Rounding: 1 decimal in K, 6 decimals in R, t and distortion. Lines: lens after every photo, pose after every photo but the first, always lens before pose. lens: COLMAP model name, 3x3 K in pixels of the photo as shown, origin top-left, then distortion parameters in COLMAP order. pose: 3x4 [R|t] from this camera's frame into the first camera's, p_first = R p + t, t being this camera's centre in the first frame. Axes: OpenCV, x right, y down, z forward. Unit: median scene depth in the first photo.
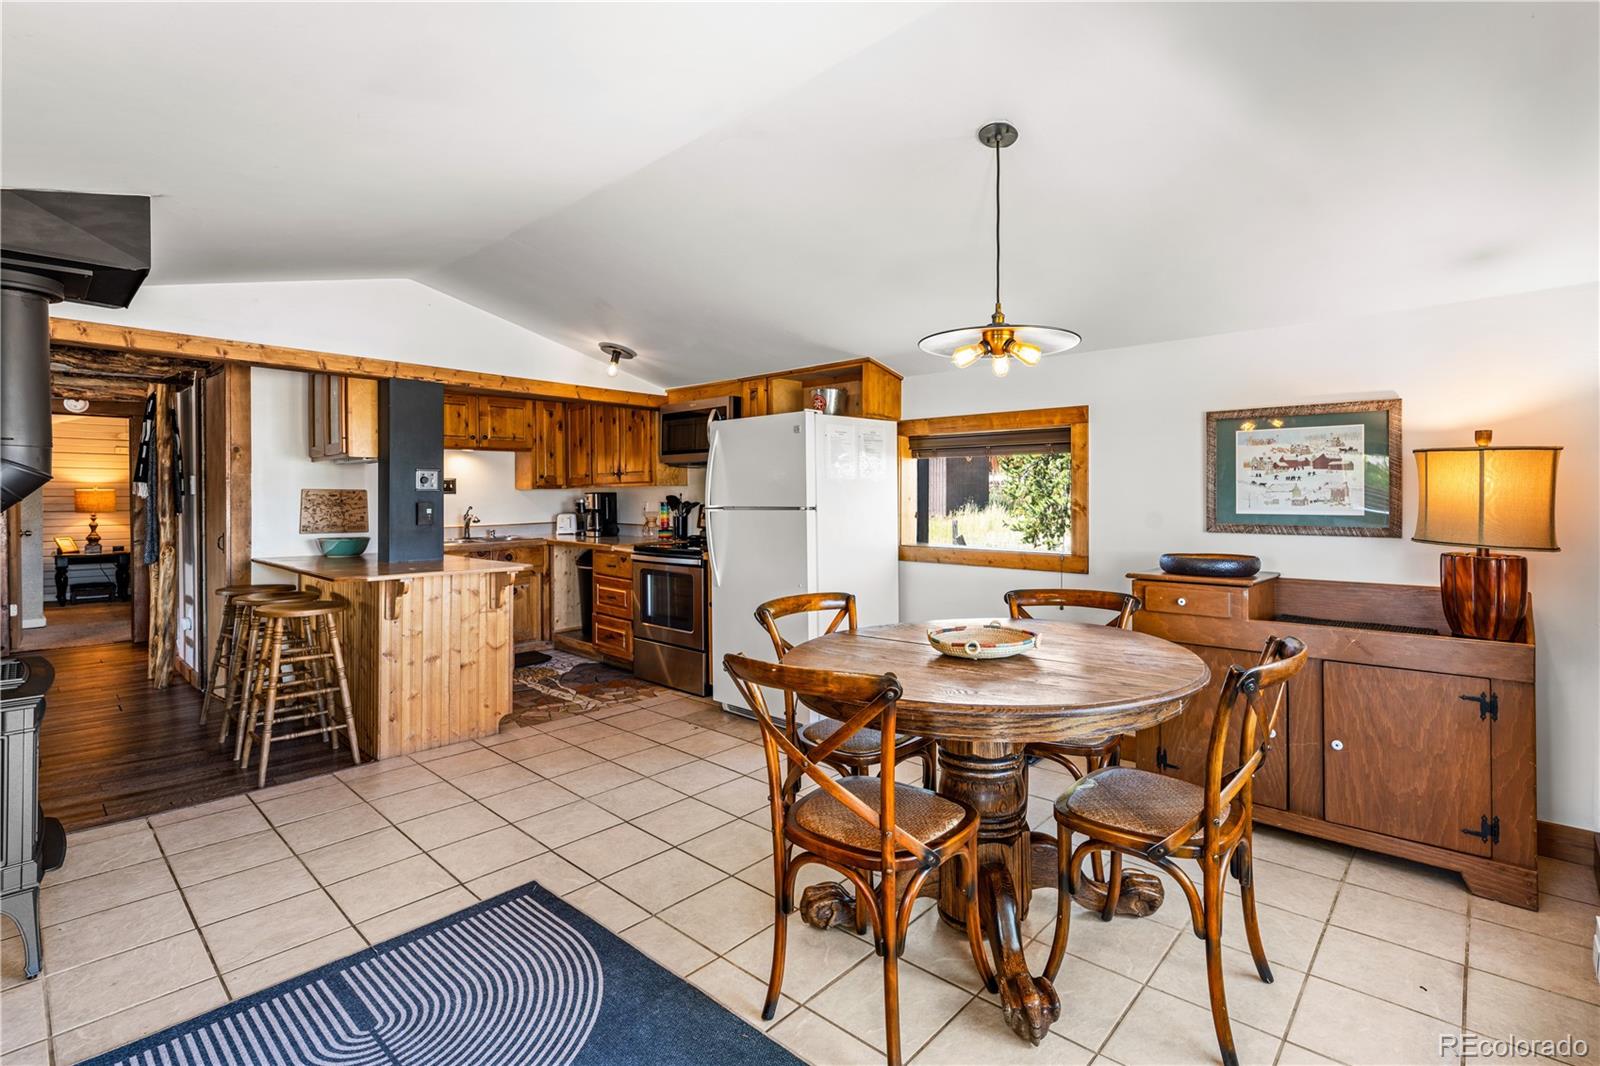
lens RADIAL K [[741.4, 0, 825.1], [0, 741.4, 486.4], [0, 0, 1]] dist [-0.000819, -0.000686]
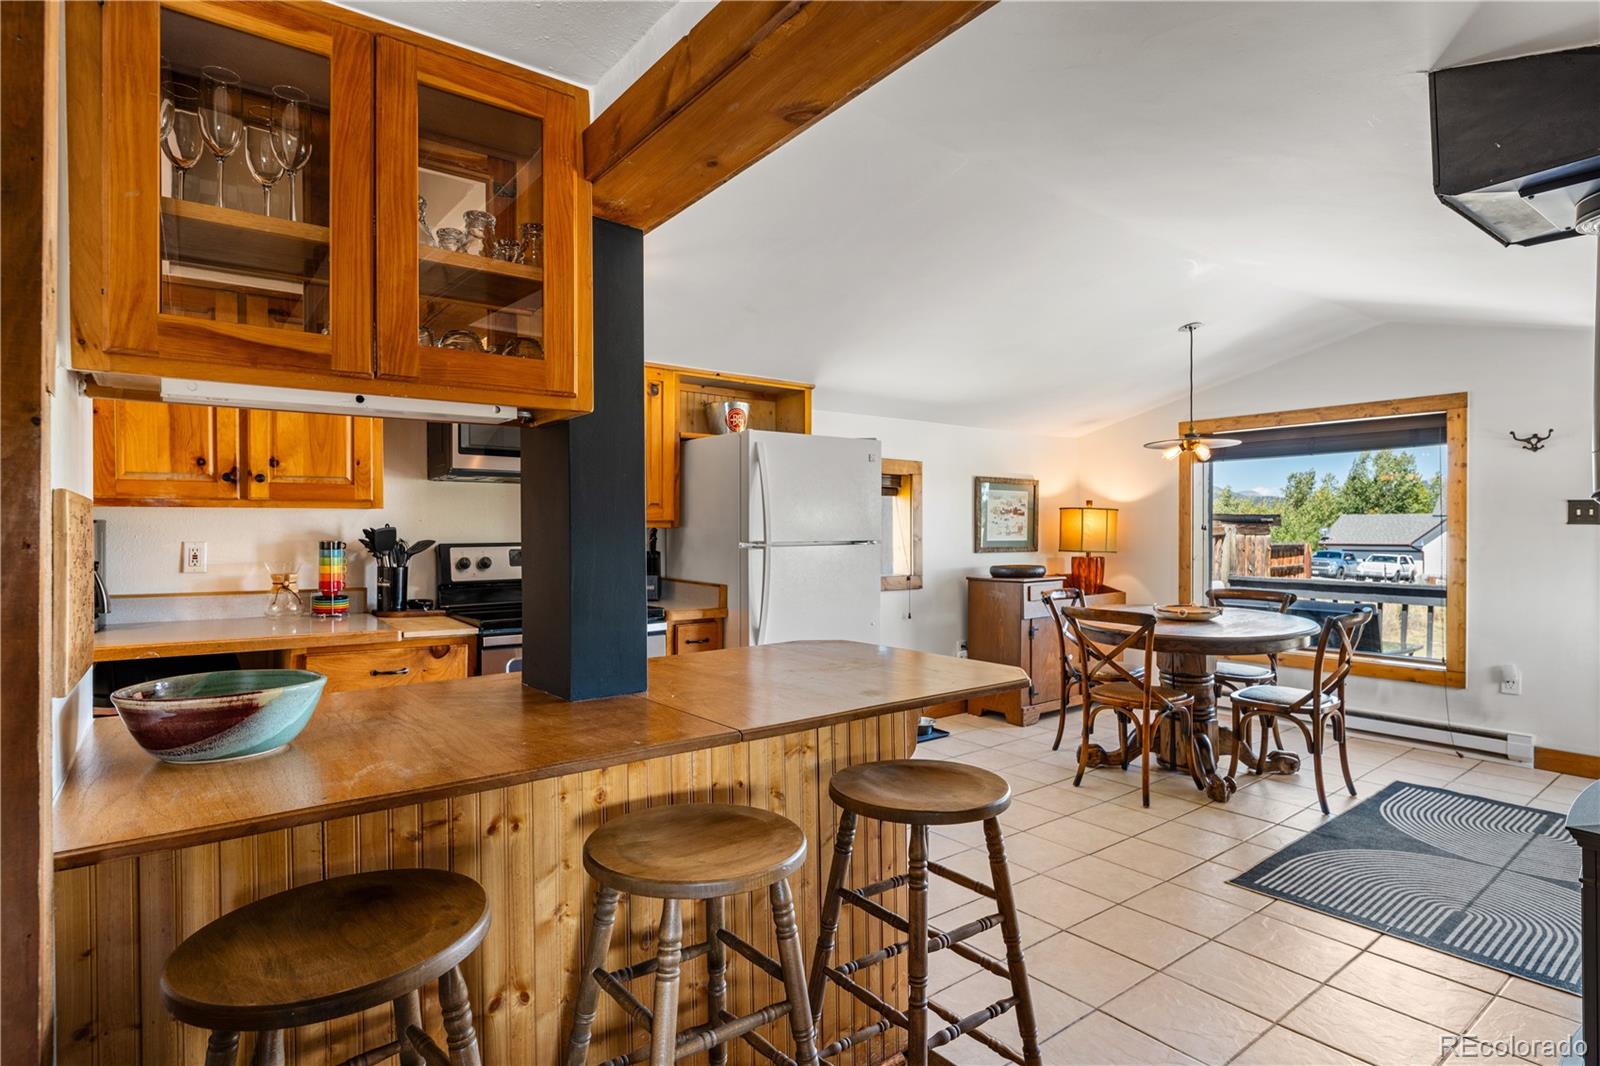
lens RADIAL K [[834.6, 0, 815.3], [0, 834.6, 526.6], [0, 0, 1]] dist [0.004503, 0.001797]
pose [[0.159101, 0.004911, 0.987250, -1.140331], [-0.014136, 0.999896, -0.002696, 0.014010], [-0.987161, -0.013527, 0.159154, 0.943316]]
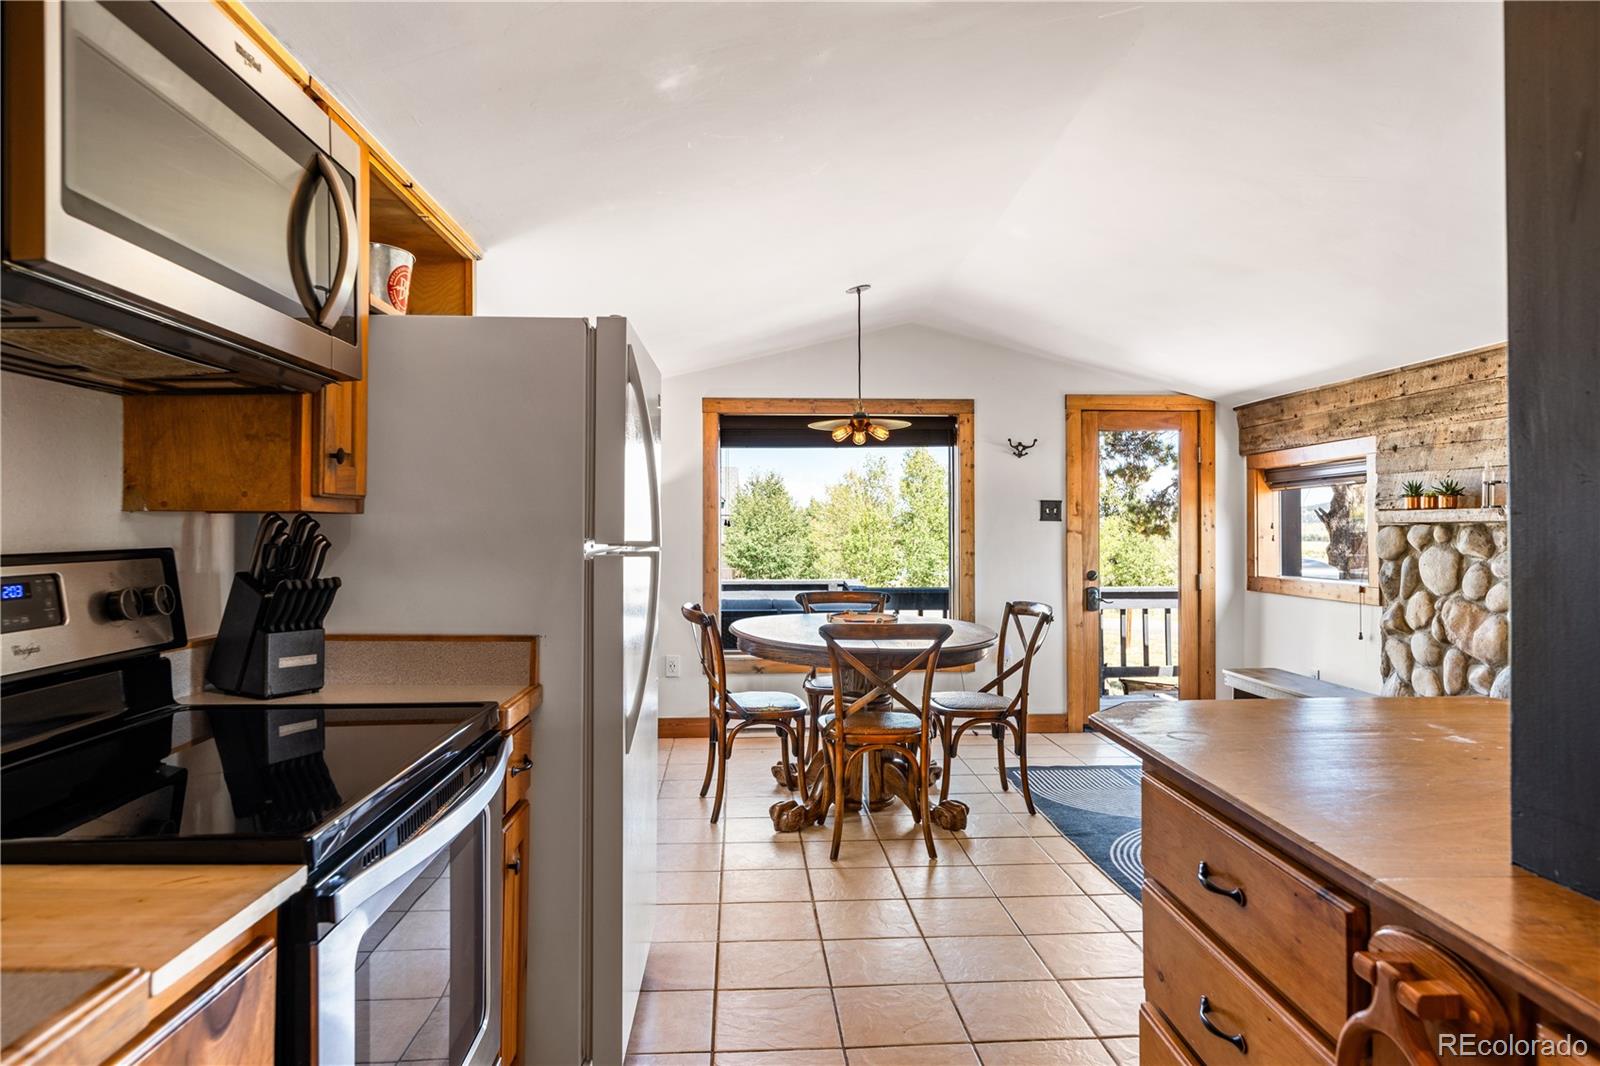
lens RADIAL K [[991.8, 0, 807.5], [0, 991.8, 517.4], [0, 0, 1]] dist [-0.007938, 0.002702]
pose [[-0.719243, 0.011264, 0.694668, -0.663761], [-0.008140, 0.999663, -0.024637, 0.029195], [-0.694711, -0.023374, -0.718909, 1.526816]]
